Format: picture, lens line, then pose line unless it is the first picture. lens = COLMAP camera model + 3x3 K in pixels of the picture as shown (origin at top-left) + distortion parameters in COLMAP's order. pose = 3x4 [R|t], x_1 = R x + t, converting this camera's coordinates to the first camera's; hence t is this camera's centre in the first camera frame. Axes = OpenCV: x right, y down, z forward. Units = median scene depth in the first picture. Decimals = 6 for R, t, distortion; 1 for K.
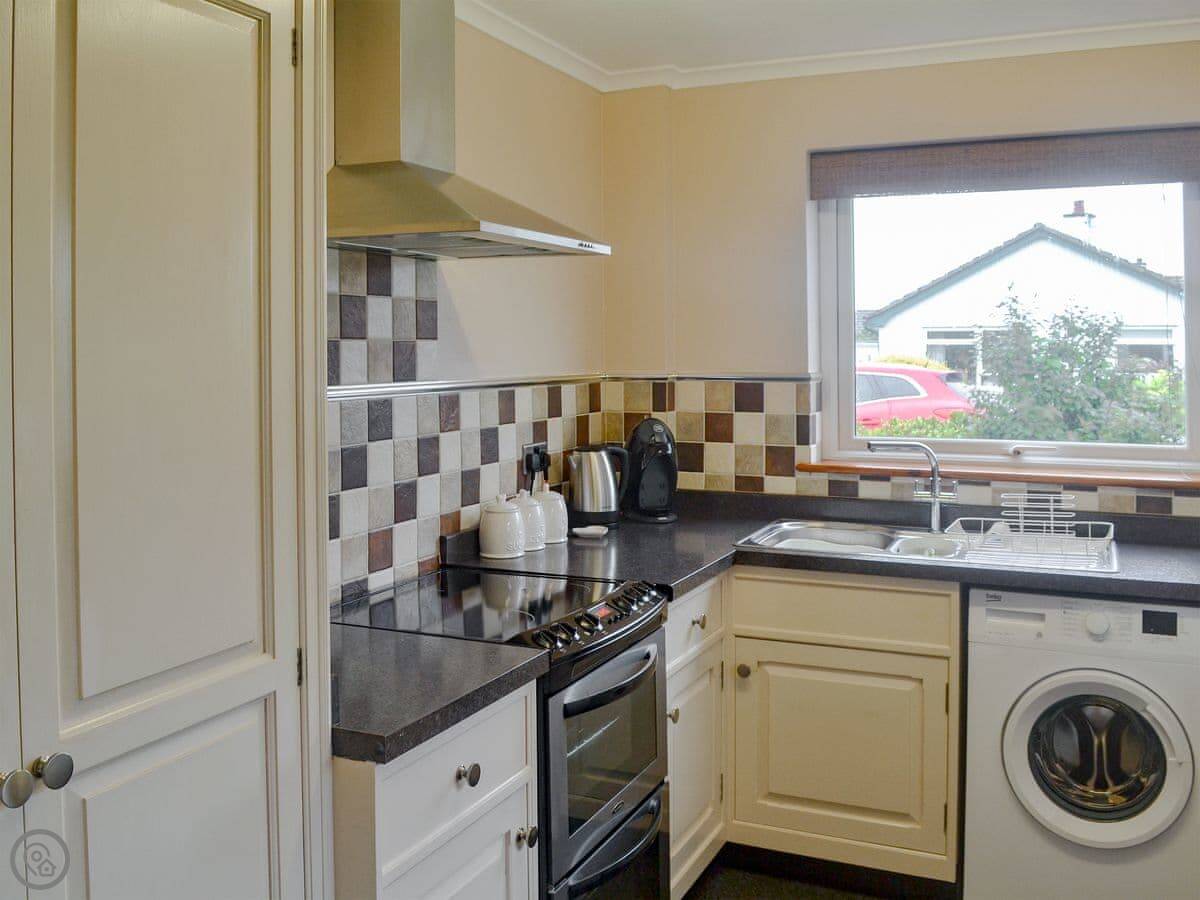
lens RADIAL K [[1135.8, 0, 597.8], [0, 1135.8, 378.0], [0, 0, 1]] dist [-0.094331, 0.007439]
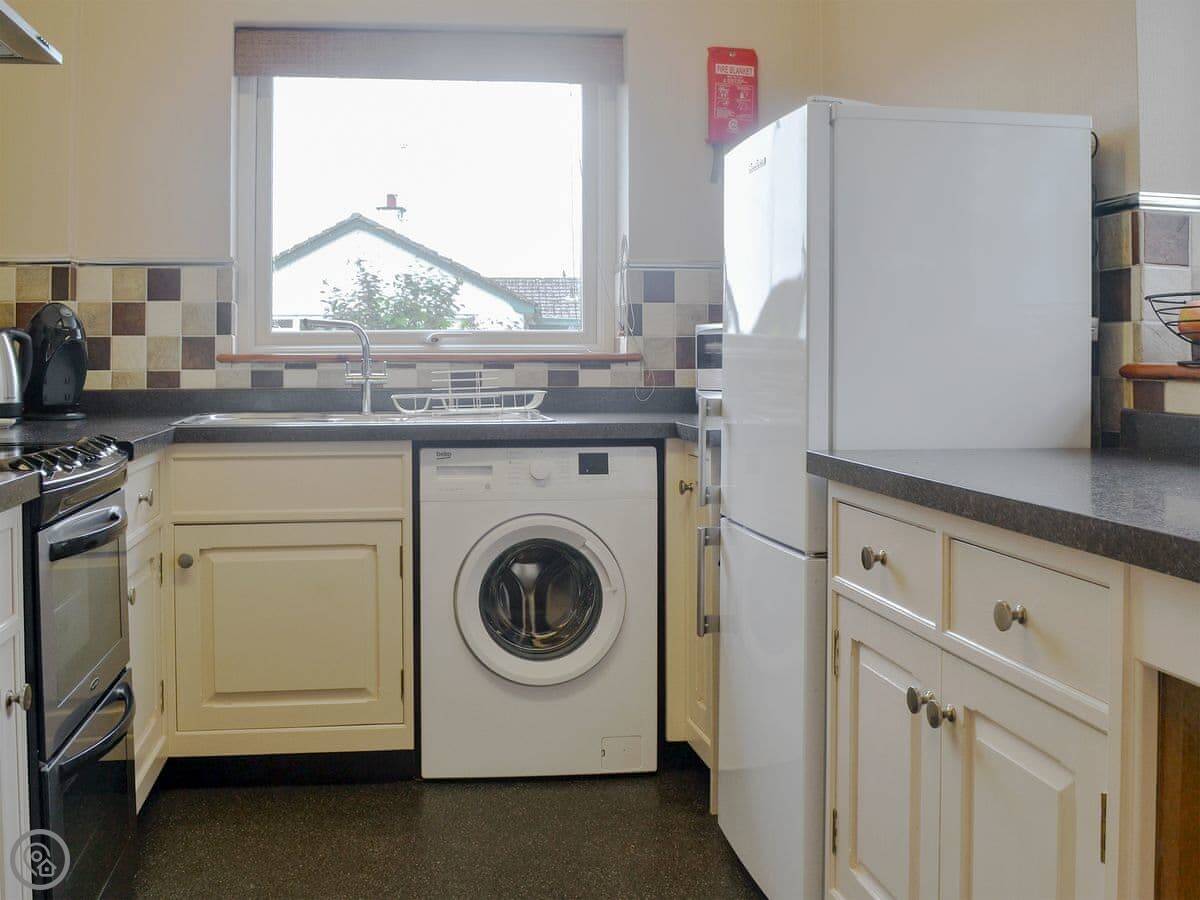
lens RADIAL K [[1156.0, 0, 565.6], [0, 1156.0, 380.7], [0, 0, 1]] dist [-0.086350, 0.017697]
pose [[0.839477, -0.014525, 0.543201, -0.105541], [0.018663, 0.999824, -0.002107, 0.109818], [-0.543074, 0.011907, 0.839600, 0.039449]]
